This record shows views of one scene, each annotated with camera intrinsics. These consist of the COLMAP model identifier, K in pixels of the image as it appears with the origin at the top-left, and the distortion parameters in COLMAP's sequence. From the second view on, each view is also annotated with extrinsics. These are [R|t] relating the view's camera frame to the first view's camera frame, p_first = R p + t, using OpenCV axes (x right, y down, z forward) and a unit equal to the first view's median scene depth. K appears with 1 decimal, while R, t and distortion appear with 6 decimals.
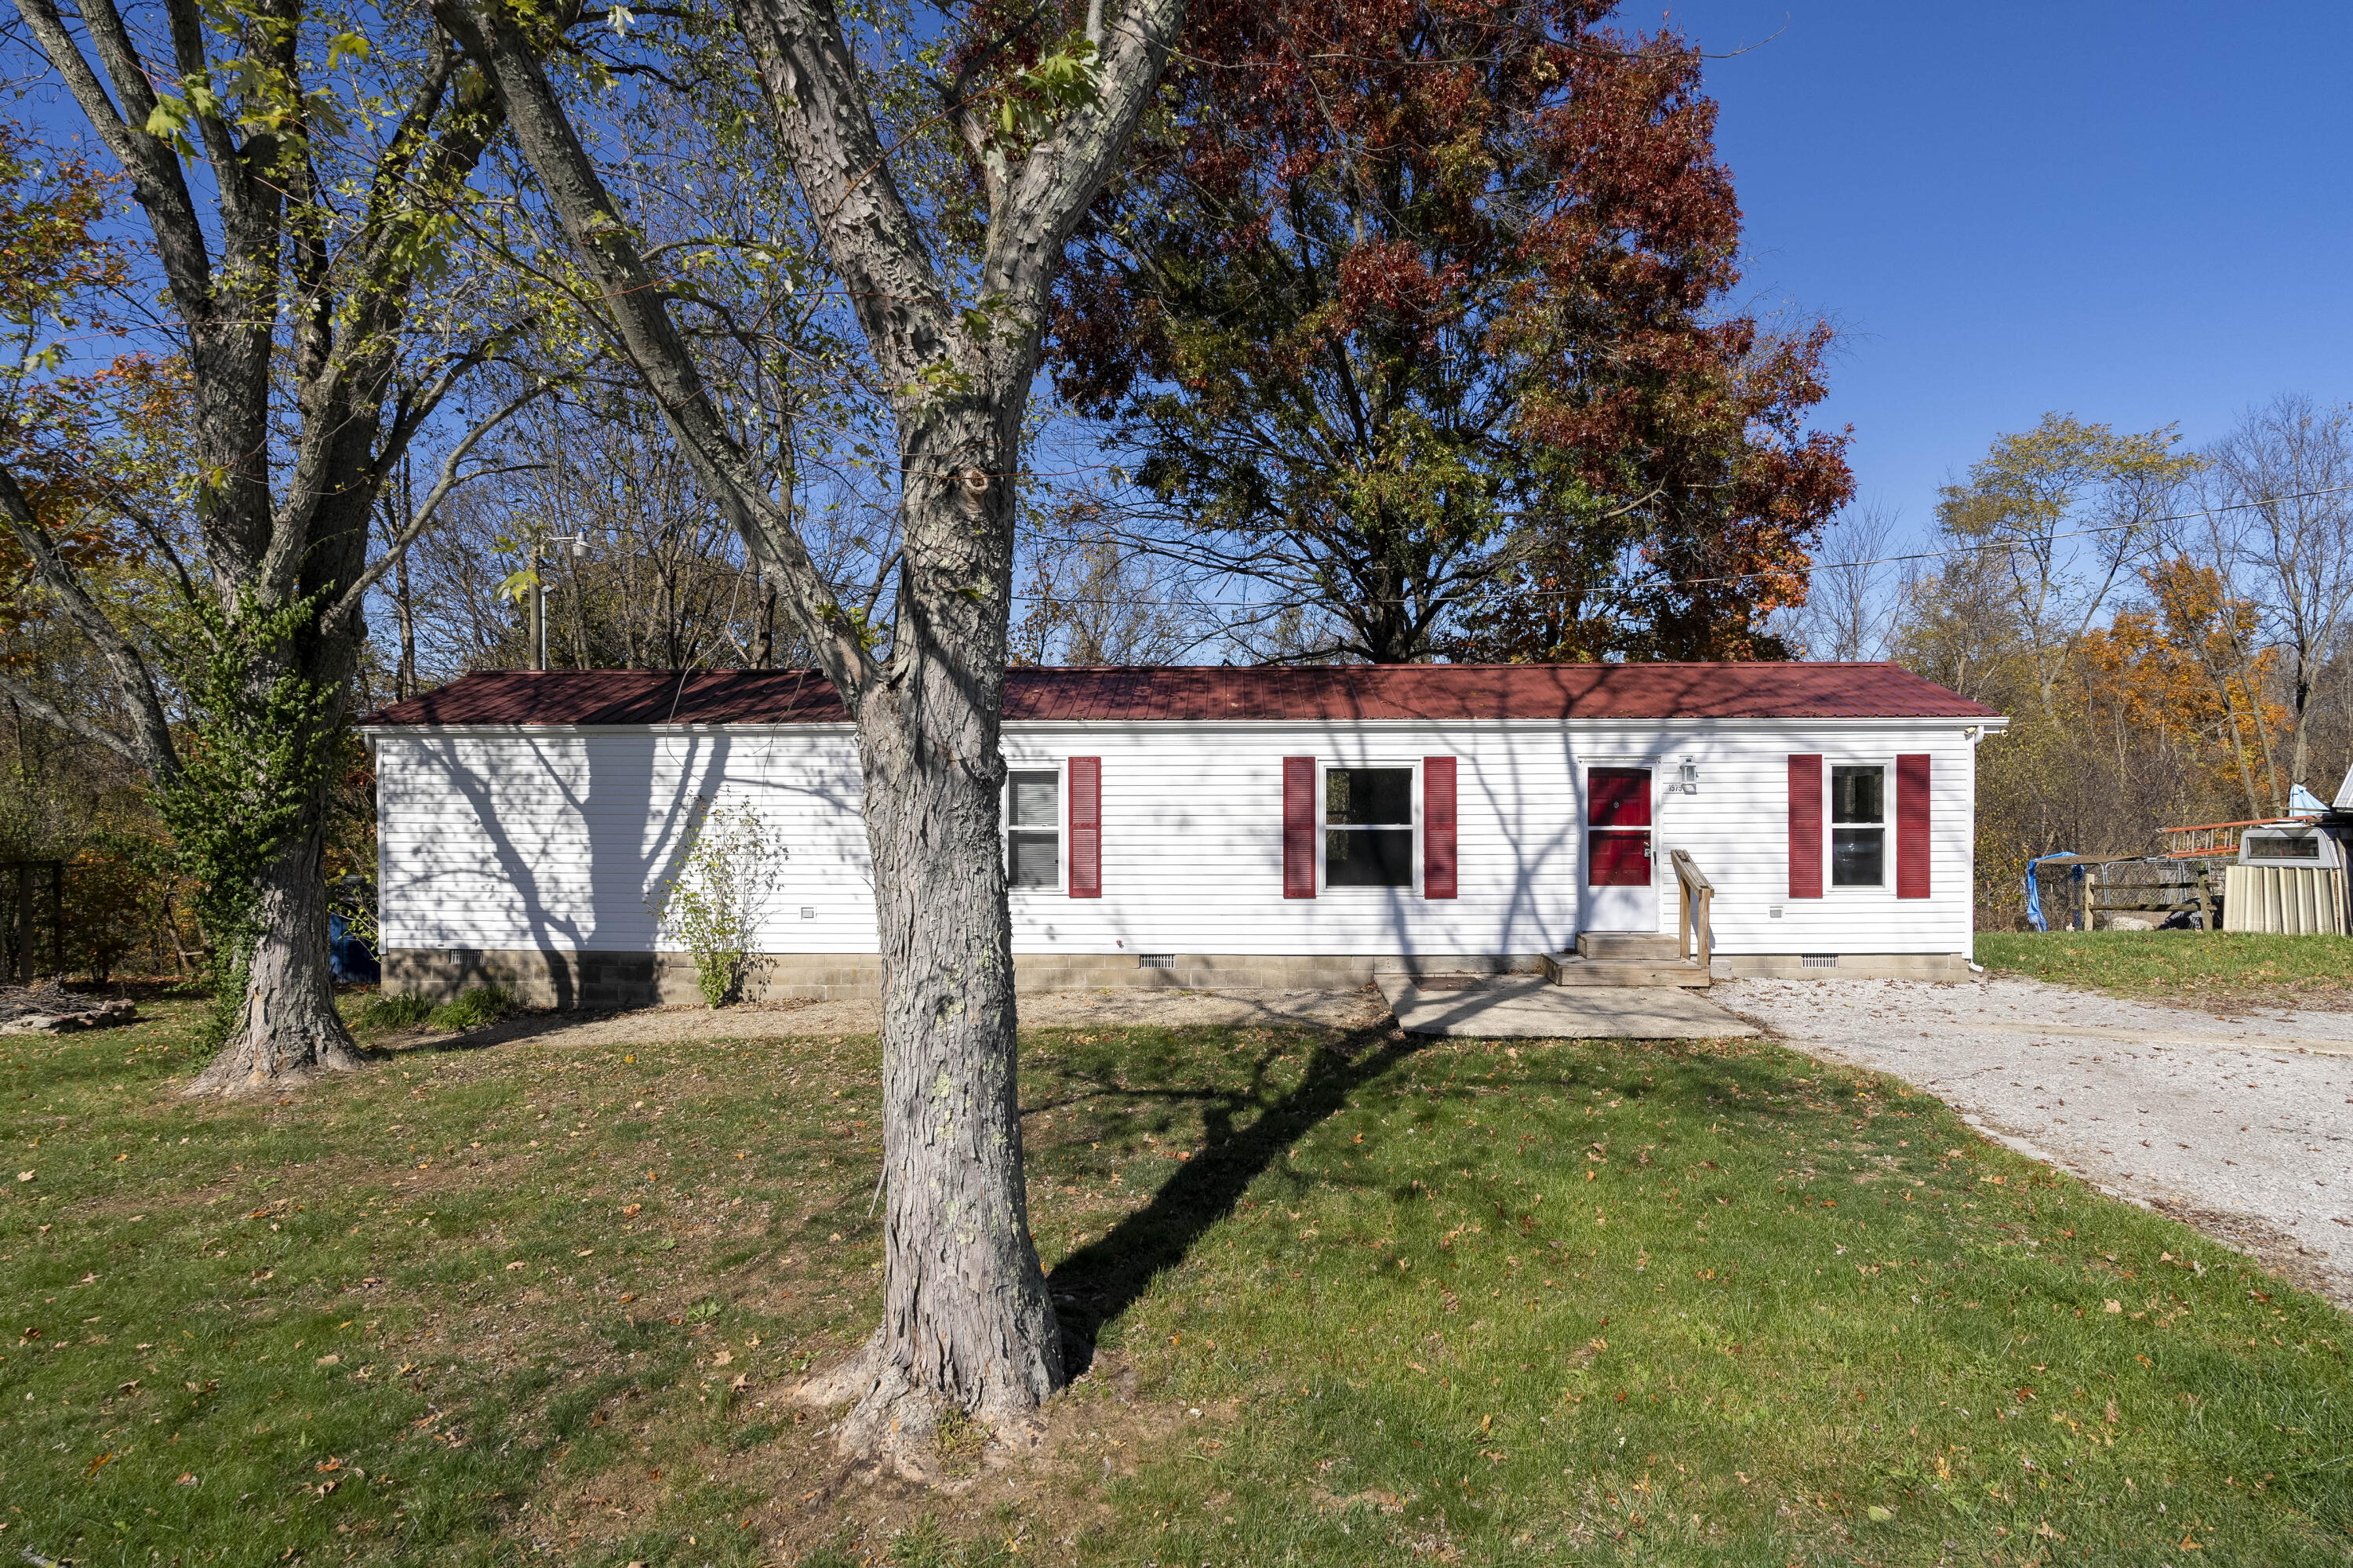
lens RADIAL K [[1292.3, 0, 1174.2], [0, 1292.3, 788.6], [0, 0, 1]] dist [0.000319, 0.001393]
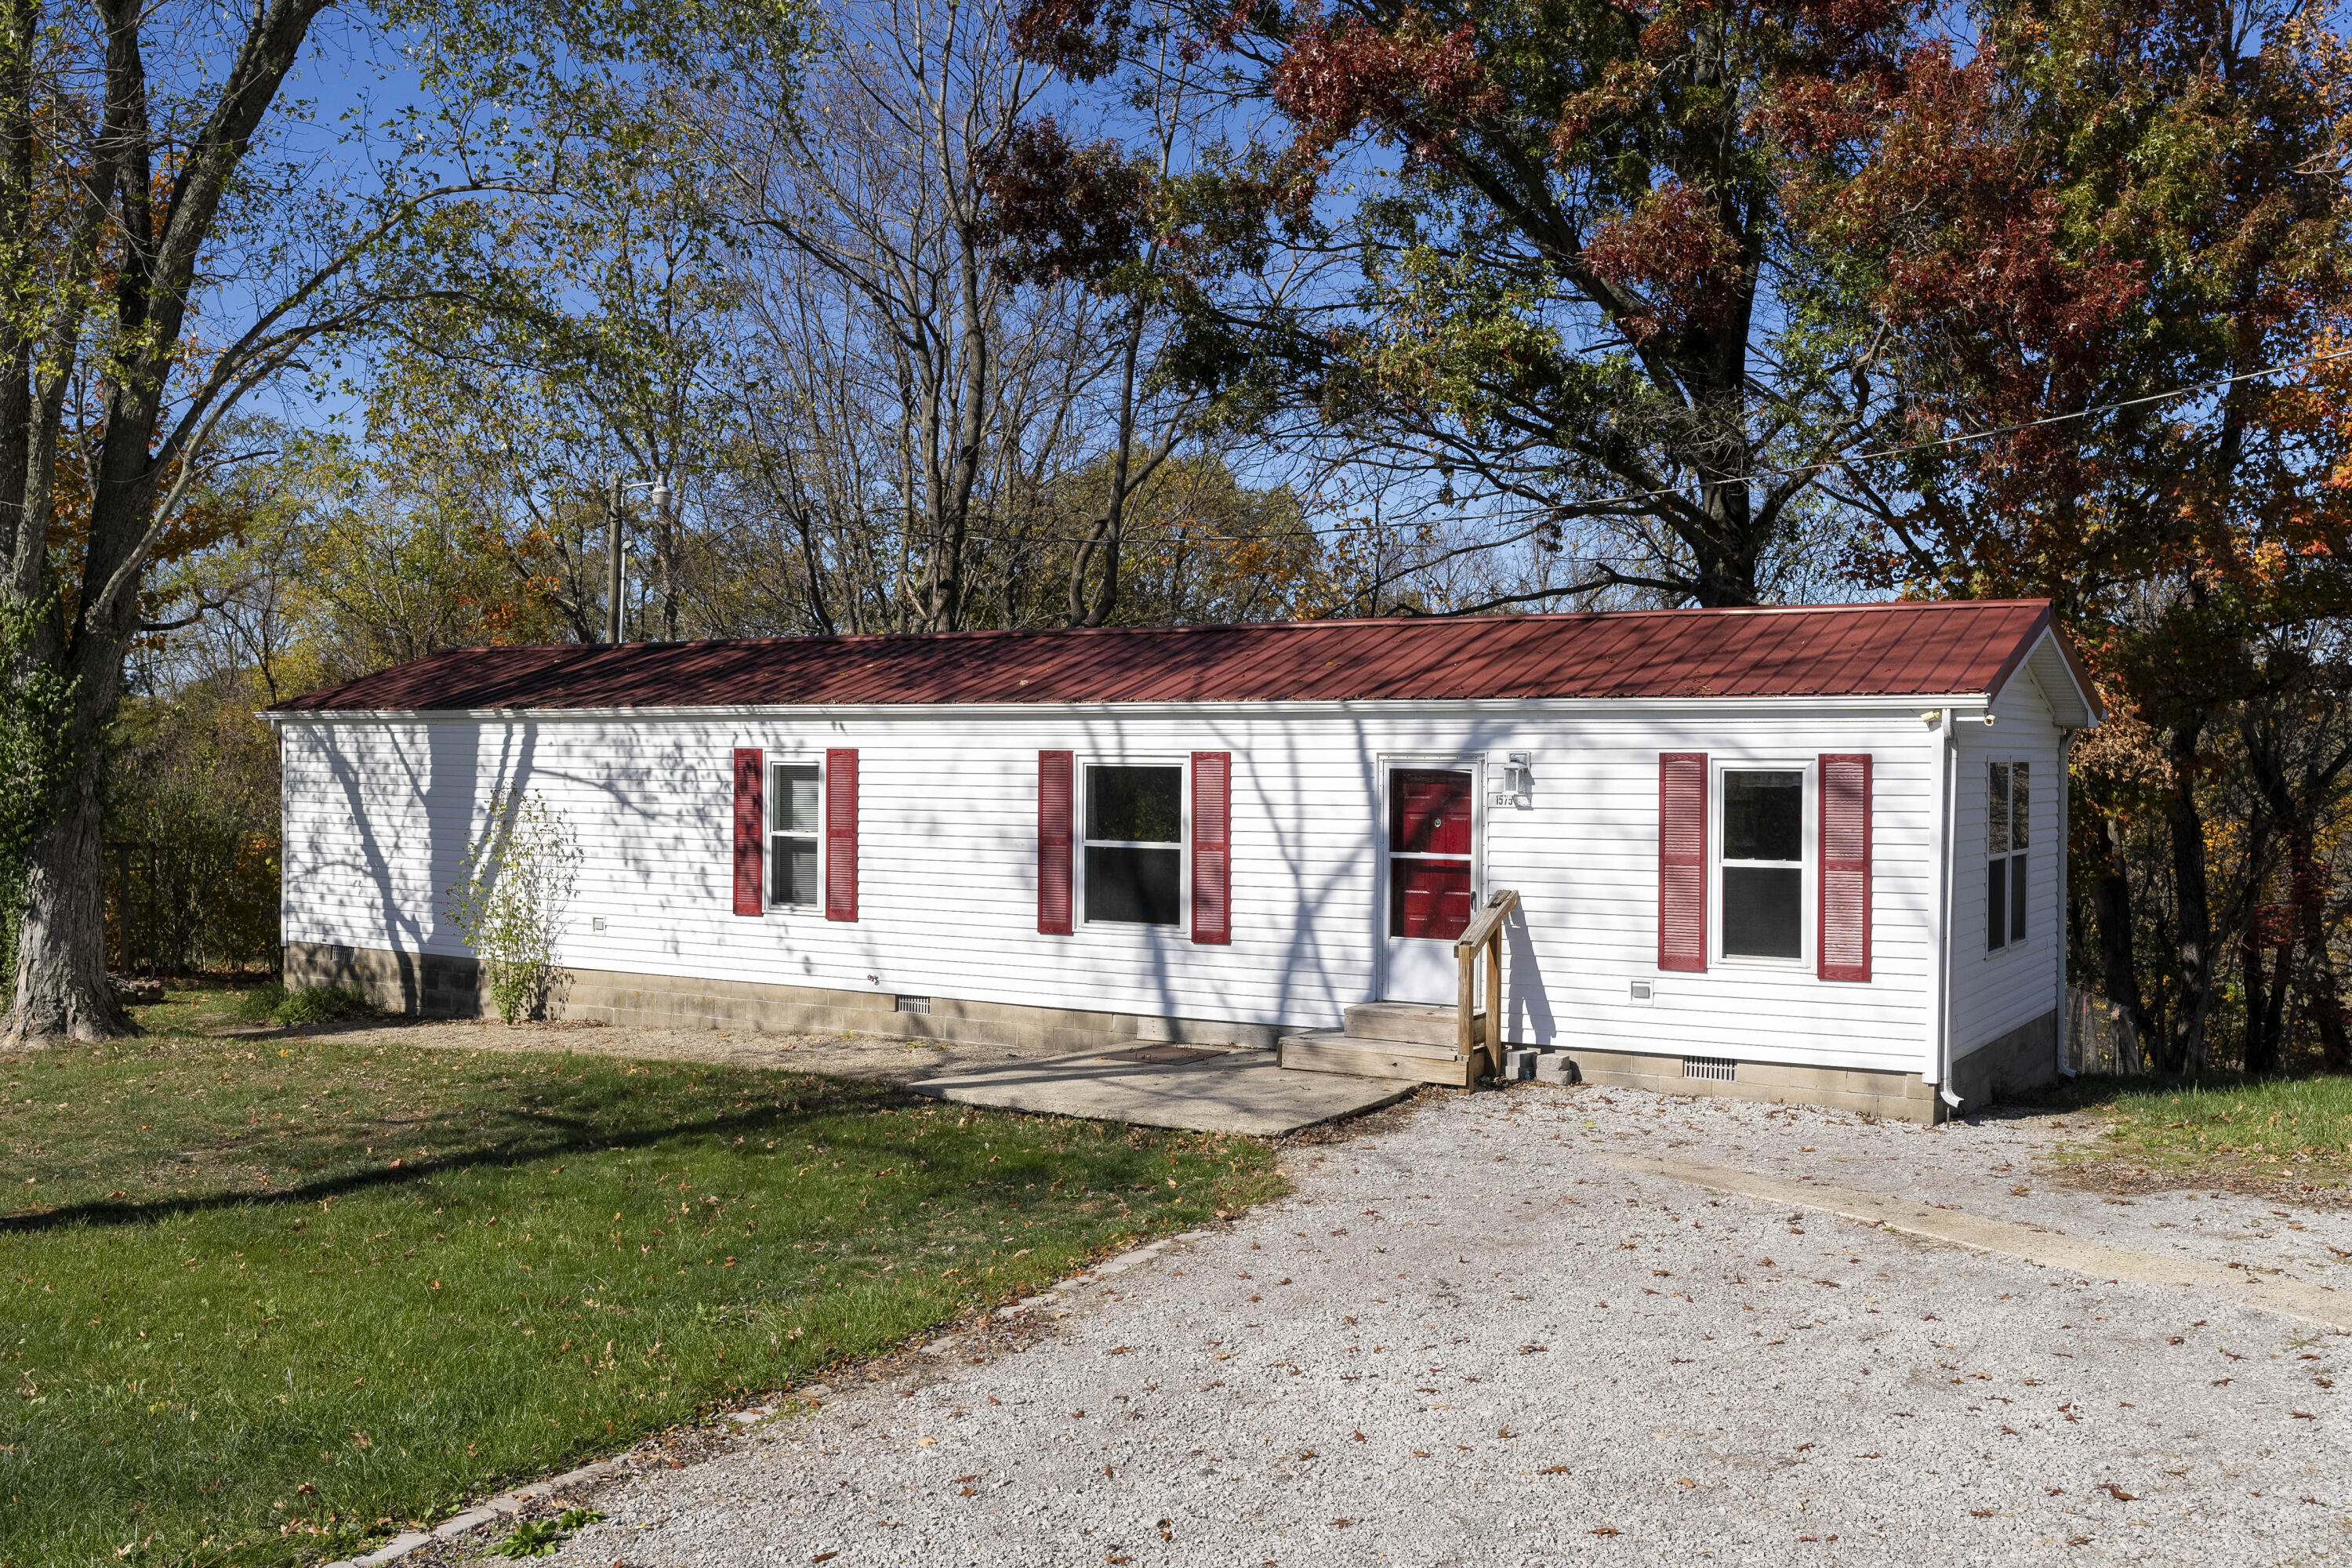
lens RADIAL K [[2137.5, 0, 1185.3], [0, 2137.5, 791.0], [0, 0, 1]] dist [0.010022, 0.000000]
pose [[0.871988, 0.016184, -0.489259, 0.782856], [-0.015094, 0.999867, 0.006173, -0.009333], [0.489294, 0.002002, 0.872117, -0.073235]]
